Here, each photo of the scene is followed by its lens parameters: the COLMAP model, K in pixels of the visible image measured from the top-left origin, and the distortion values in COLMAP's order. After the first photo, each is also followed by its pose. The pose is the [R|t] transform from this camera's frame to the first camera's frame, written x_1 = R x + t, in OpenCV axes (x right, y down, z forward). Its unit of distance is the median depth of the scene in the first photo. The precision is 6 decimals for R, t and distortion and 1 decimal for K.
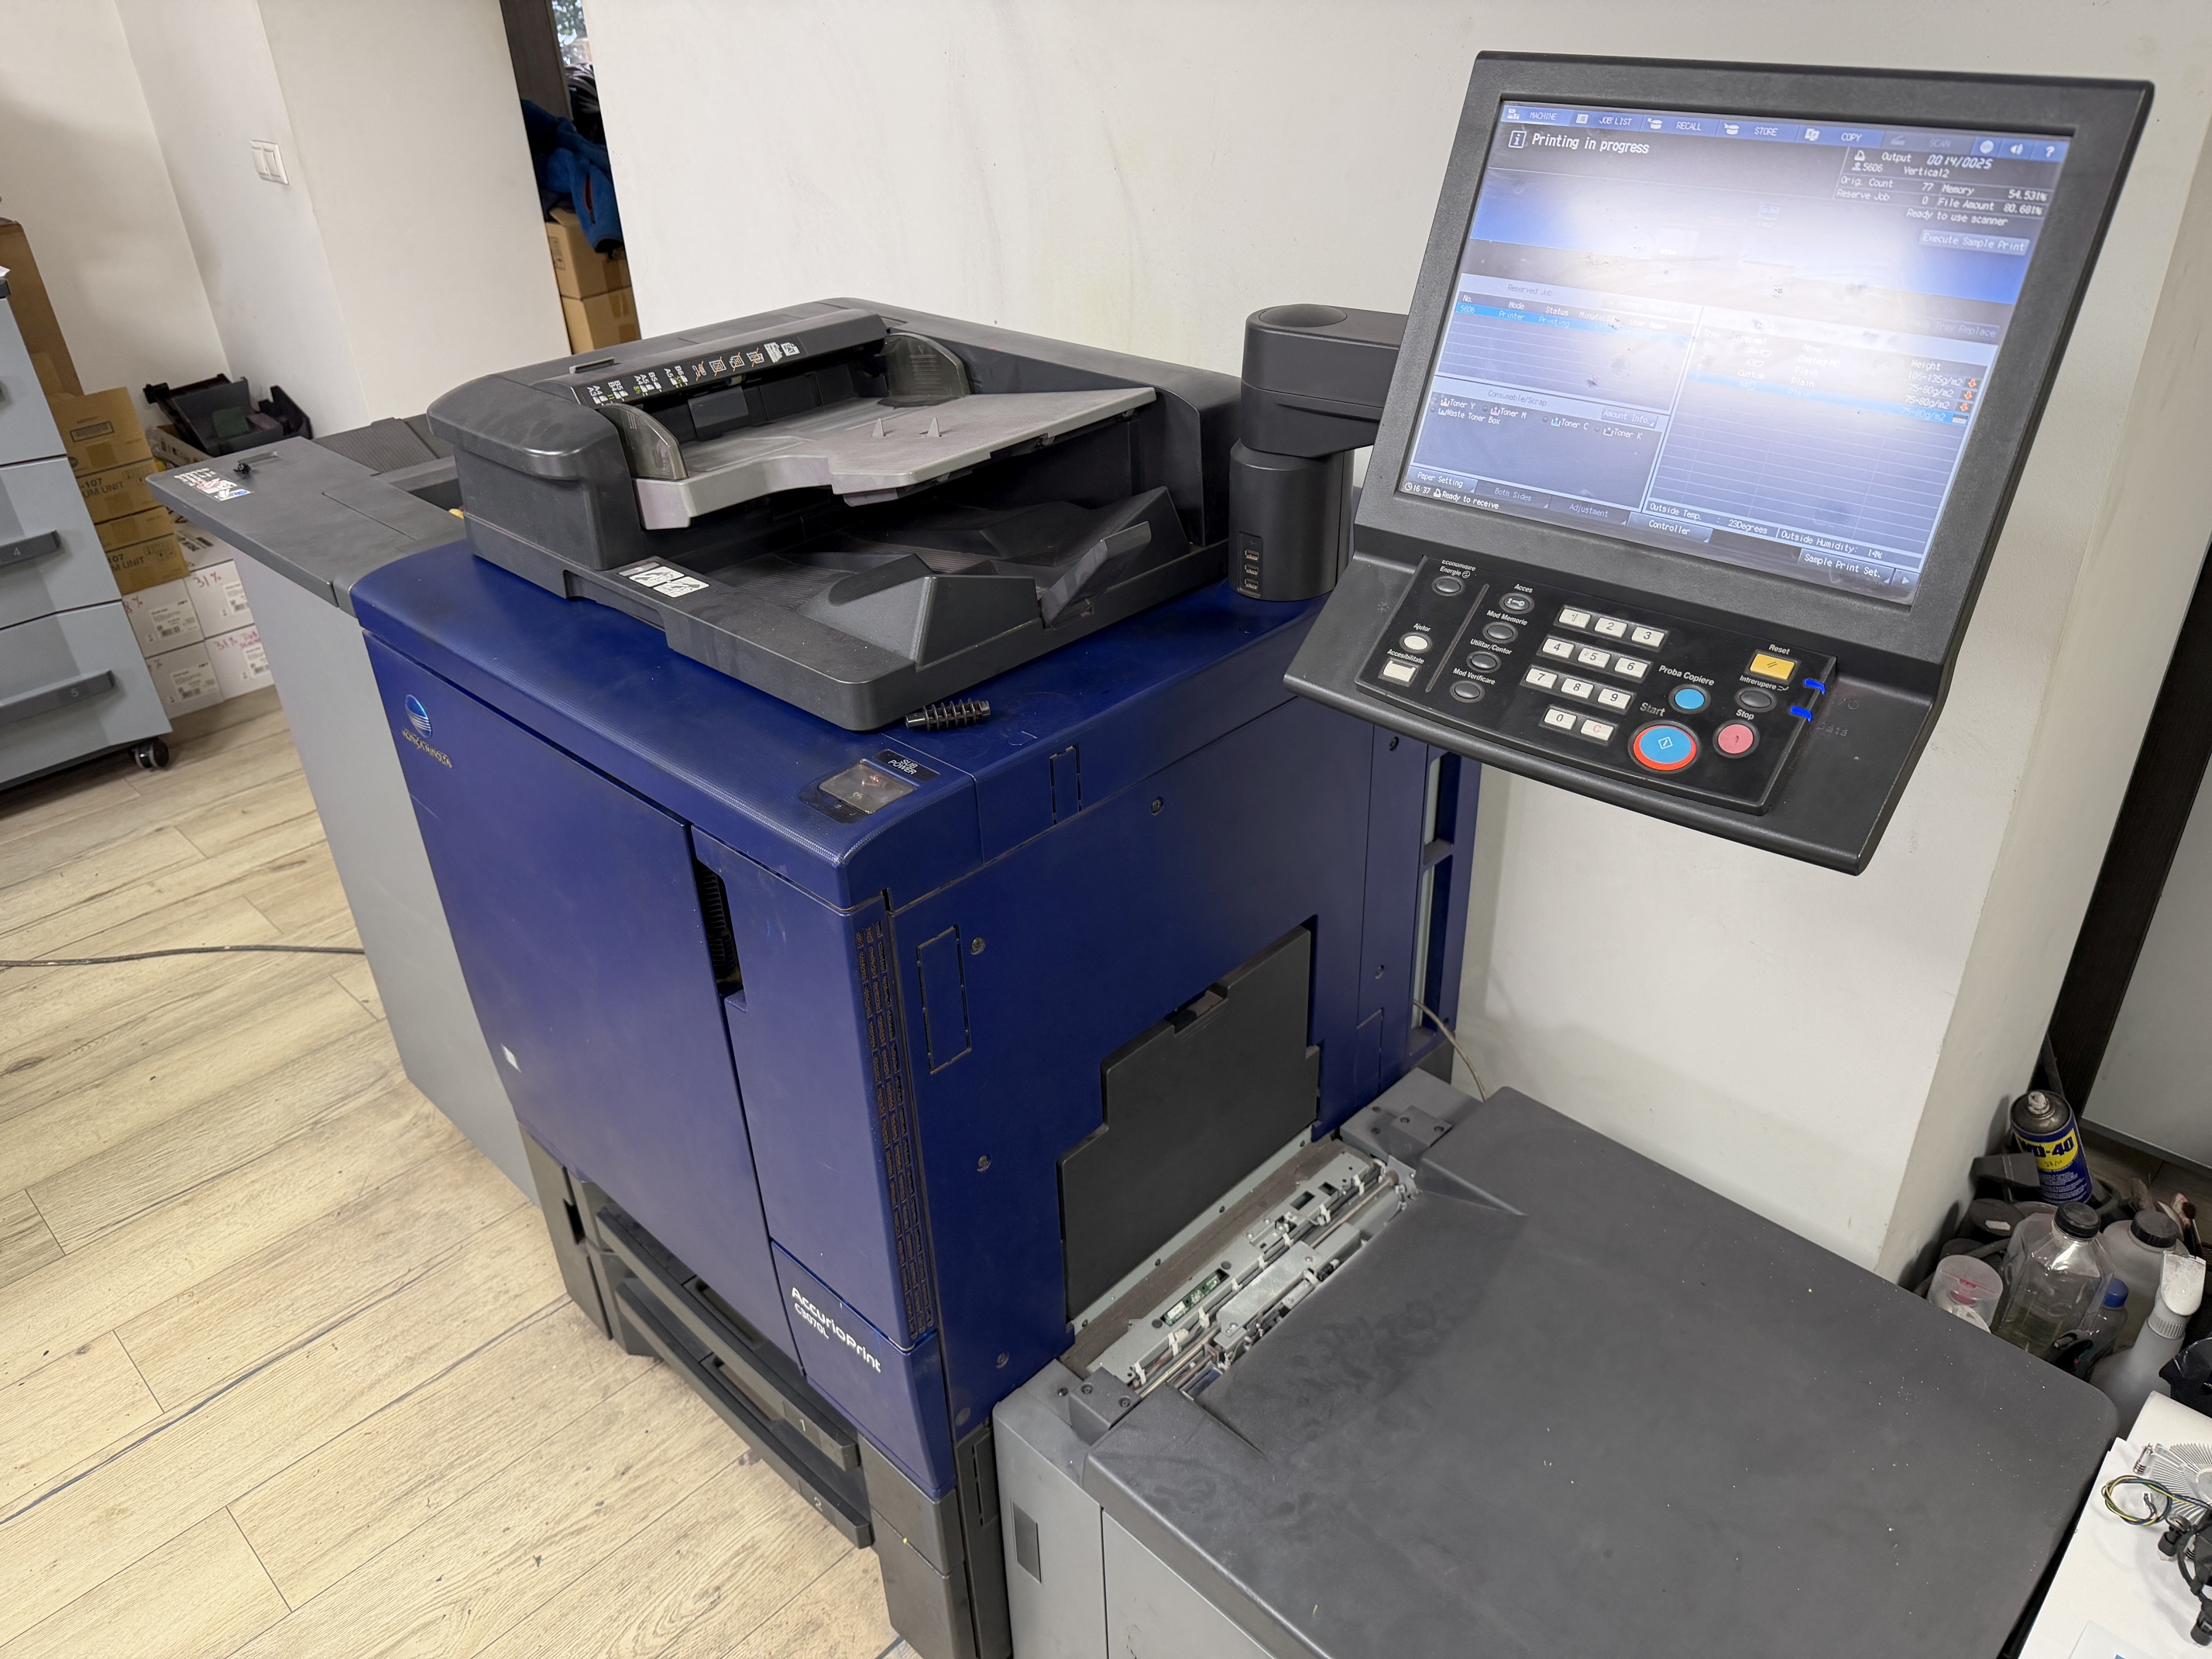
lens RADIAL K [[1574.0, 0, 1096.9], [0, 1574.0, 823.2], [0, 0, 1]] dist [0.026855, -0.039203]
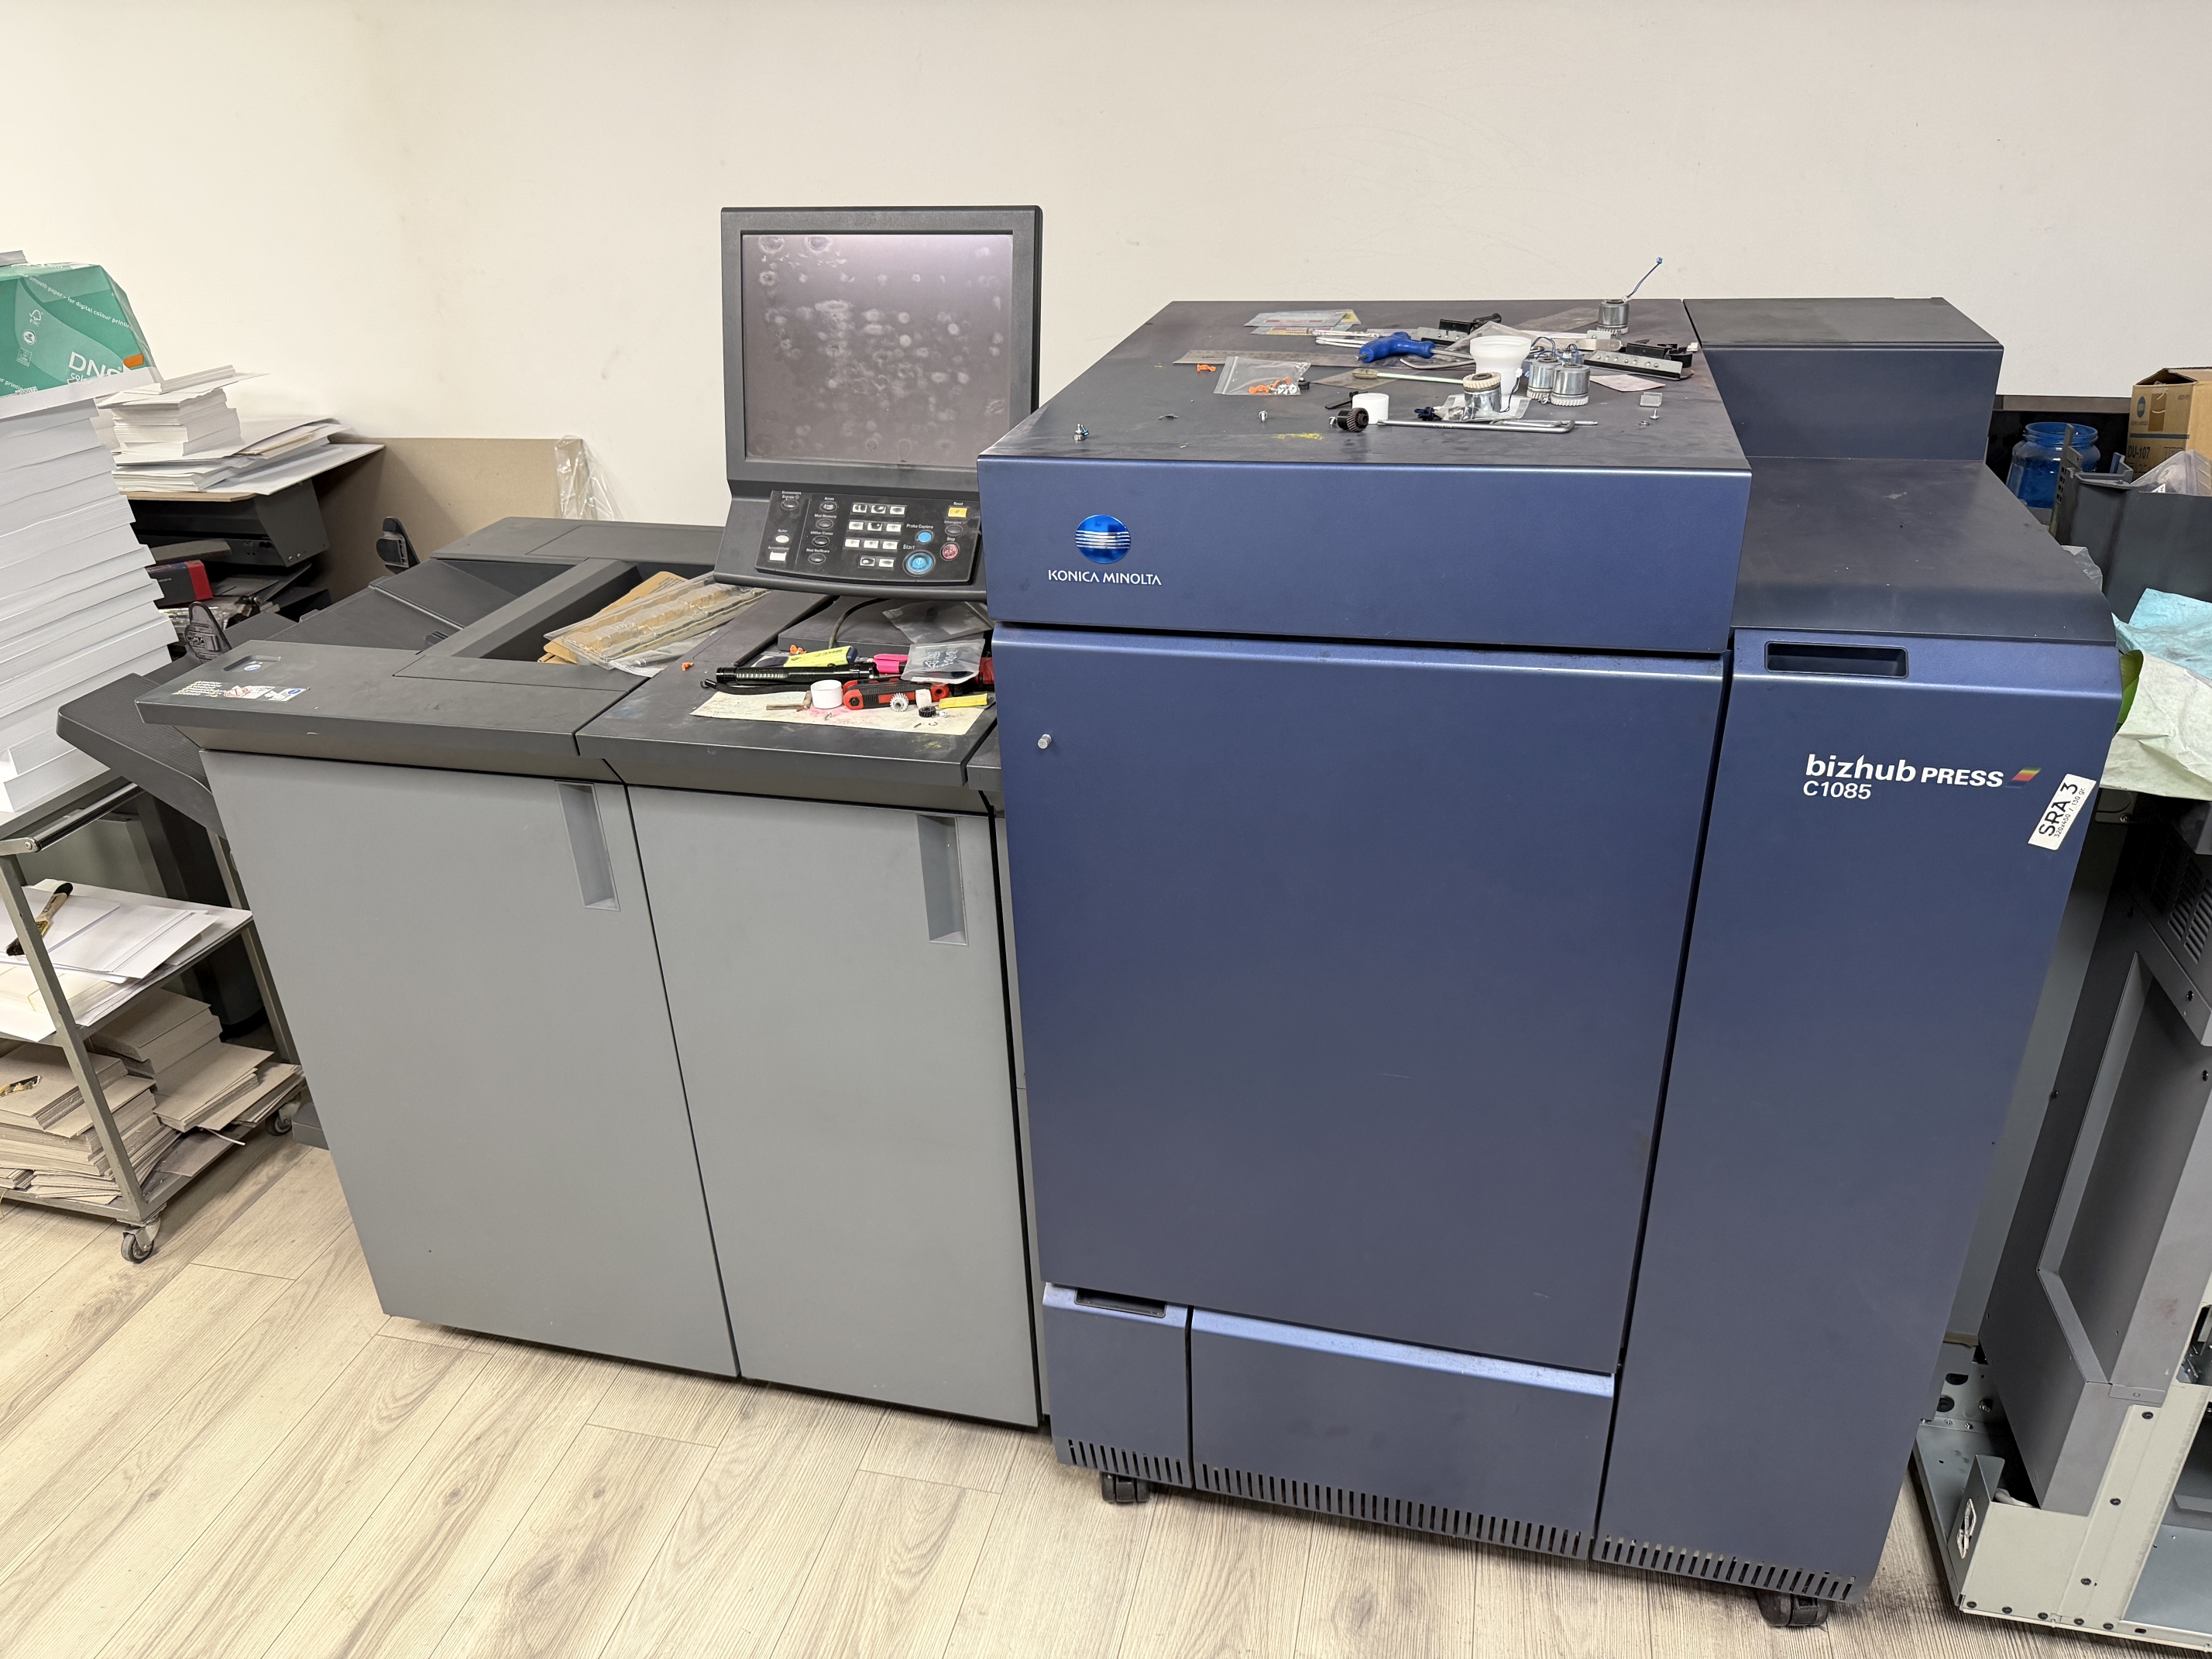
lens RADIAL K [[1574.0, 0, 1098.8], [0, 1574.0, 861.2], [0, 0, 1]] dist [0.026855, -0.039203]
pose [[0.894222, -0.262294, 0.362725, -0.154312], [0.253652, 0.964598, 0.072195, 0.140006], [-0.368820, 0.027448, 0.929096, -0.554402]]
